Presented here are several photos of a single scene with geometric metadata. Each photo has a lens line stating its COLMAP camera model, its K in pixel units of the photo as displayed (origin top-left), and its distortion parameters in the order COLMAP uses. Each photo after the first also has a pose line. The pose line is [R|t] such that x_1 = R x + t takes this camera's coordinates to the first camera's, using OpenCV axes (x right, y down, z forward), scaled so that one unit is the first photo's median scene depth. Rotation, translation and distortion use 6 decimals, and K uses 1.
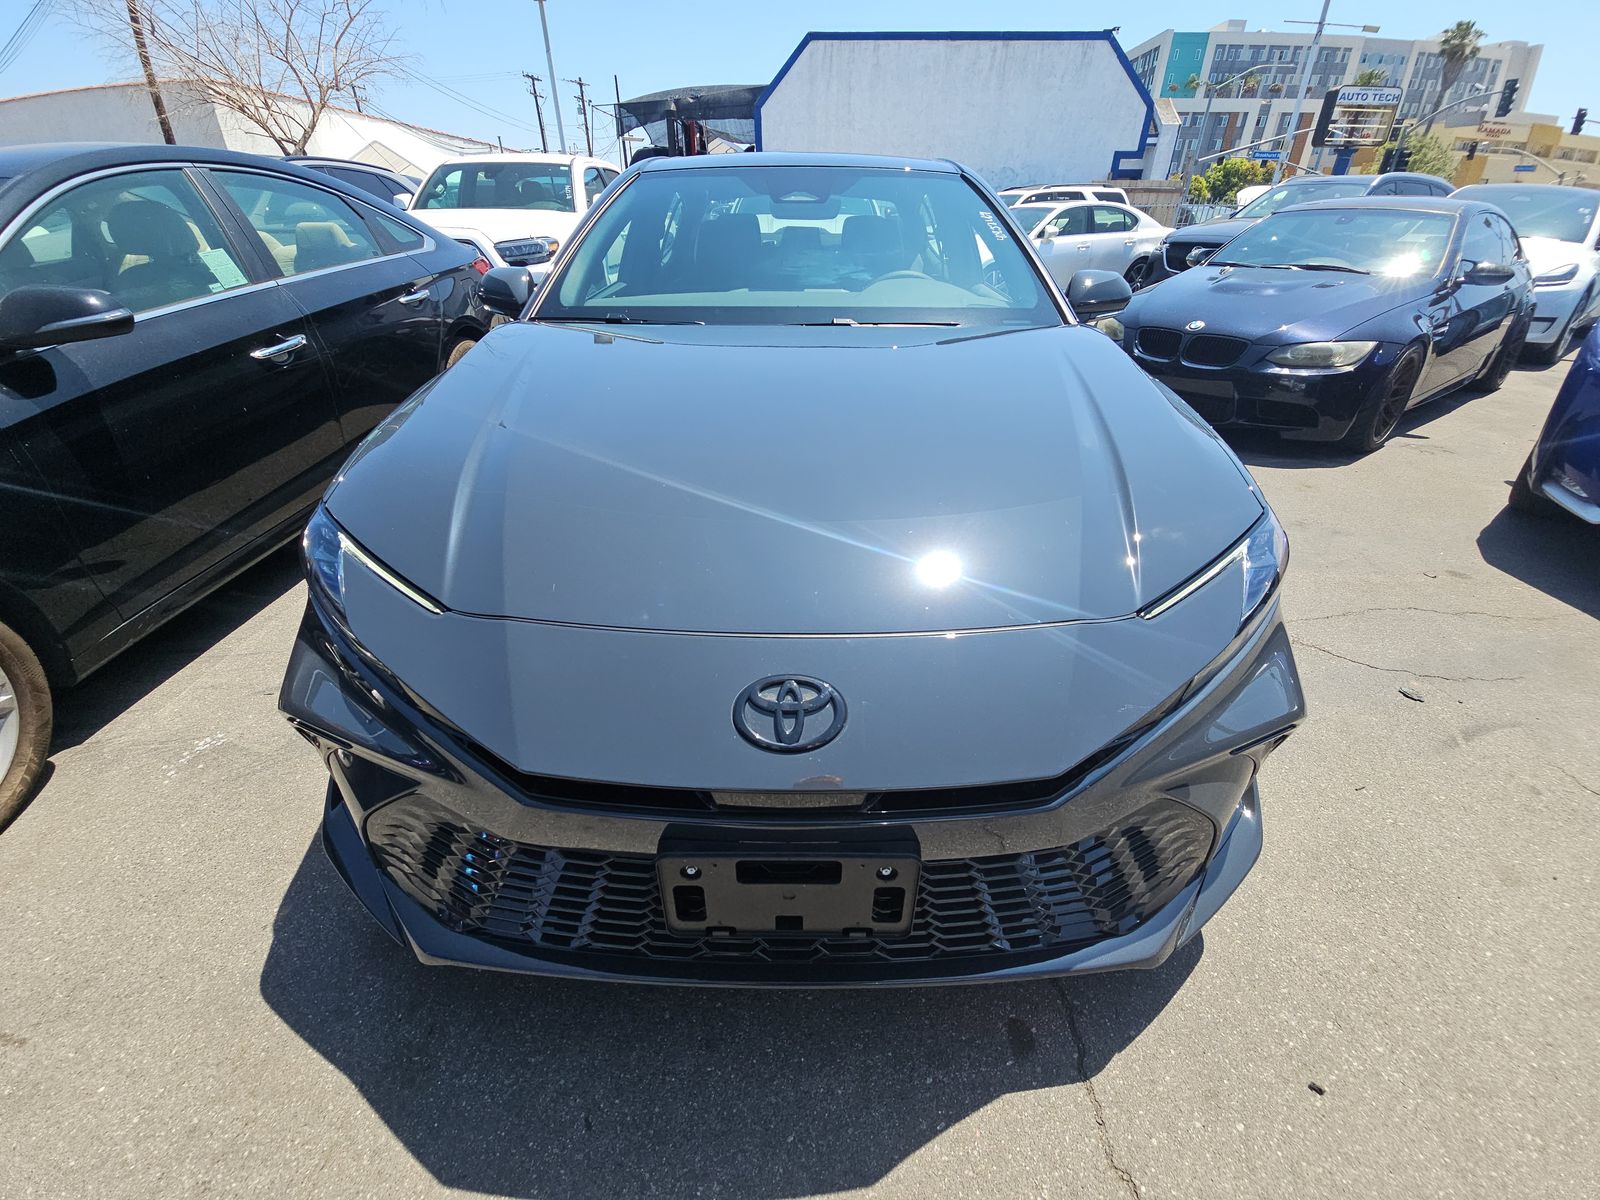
lens RADIAL K [[633.7, 0, 800.0], [0, 633.7, 600.0], [0, 0, 1]] dist [0.053594, -0.028839]
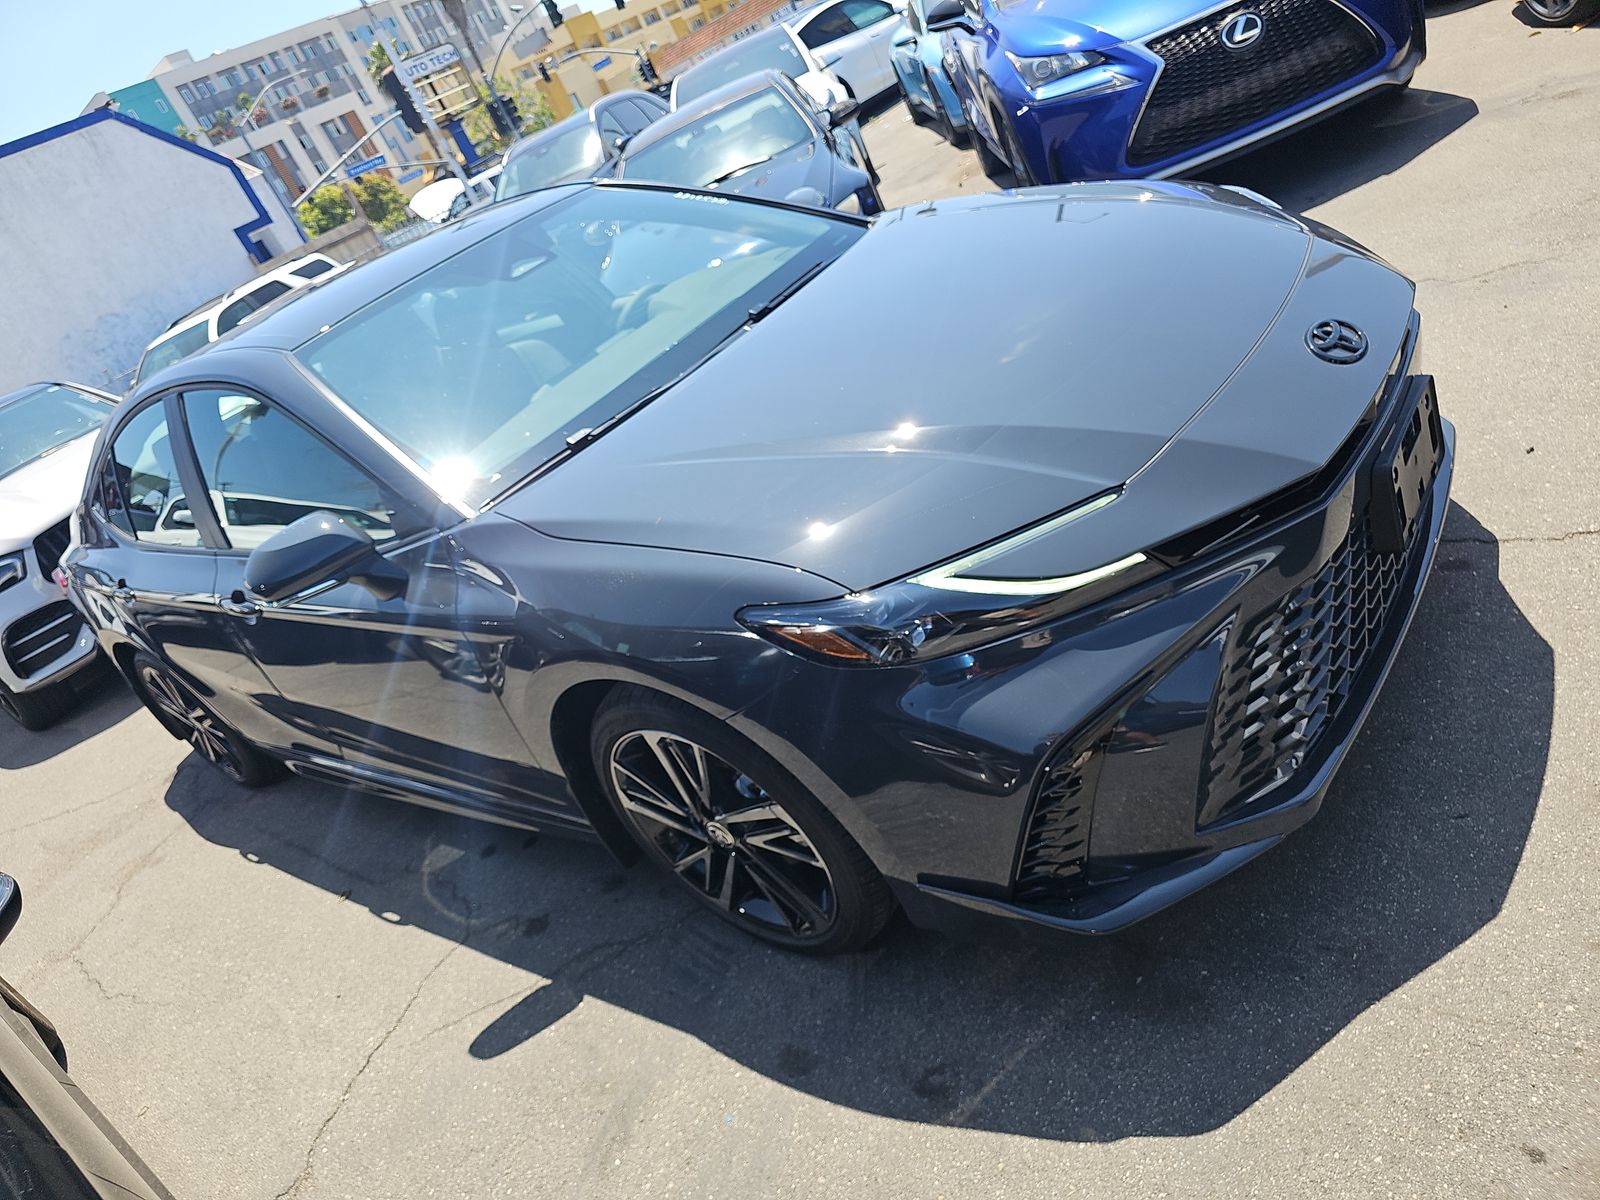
lens RADIAL K [[1075.4, 0, 800.0], [0, 1075.4, 600.0], [0, 0, 1]] dist [0.007171, 0.000121]
pose [[0.542841, -0.594203, 0.593503, -0.126441], [0.726625, 0.686653, 0.022863, -0.017655], [-0.421117, 0.418843, 0.804507, -0.006528]]
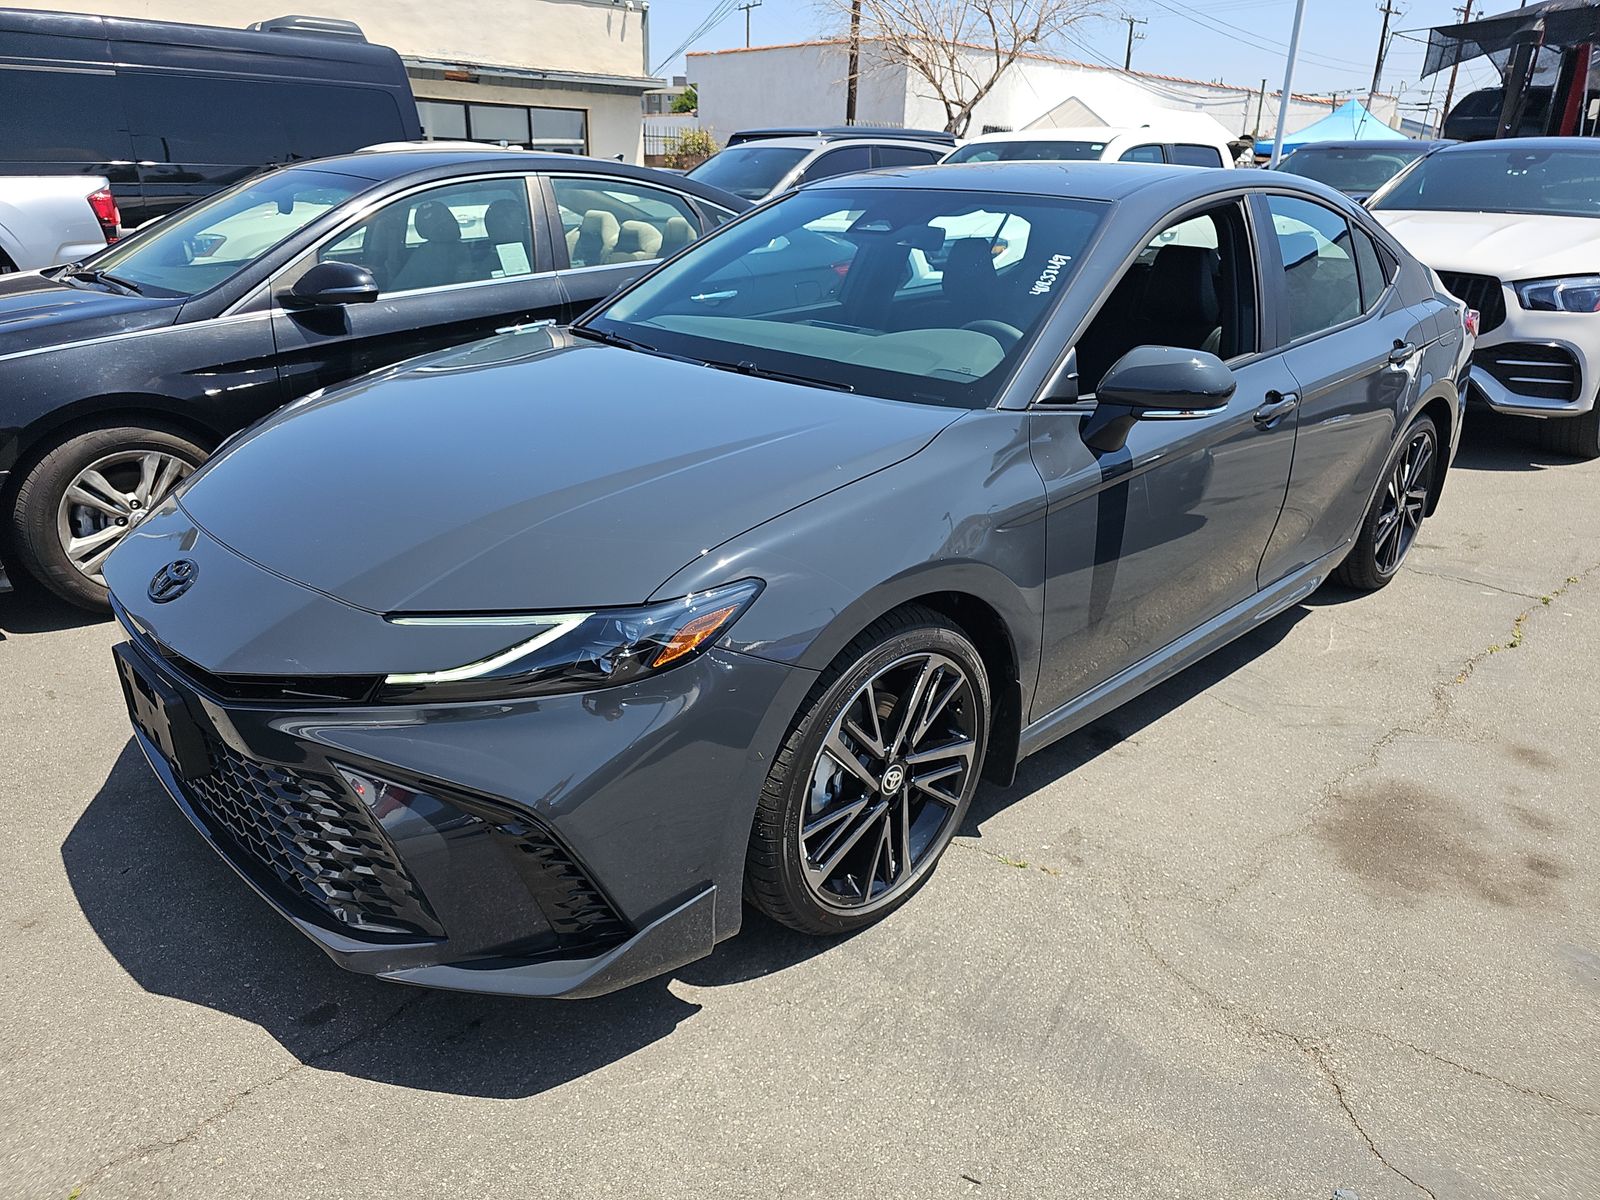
lens RADIAL K [[1075.4, 0, 800.0], [0, 1075.4, 600.0], [0, 0, 1]] dist [0.007171, 0.000121]
pose [[0.704338, 0.275241, -0.654332, 0.149201], [-0.378398, 0.925468, -0.018023, -0.015952], [0.600602, 0.260292, 0.755993, -0.000790]]
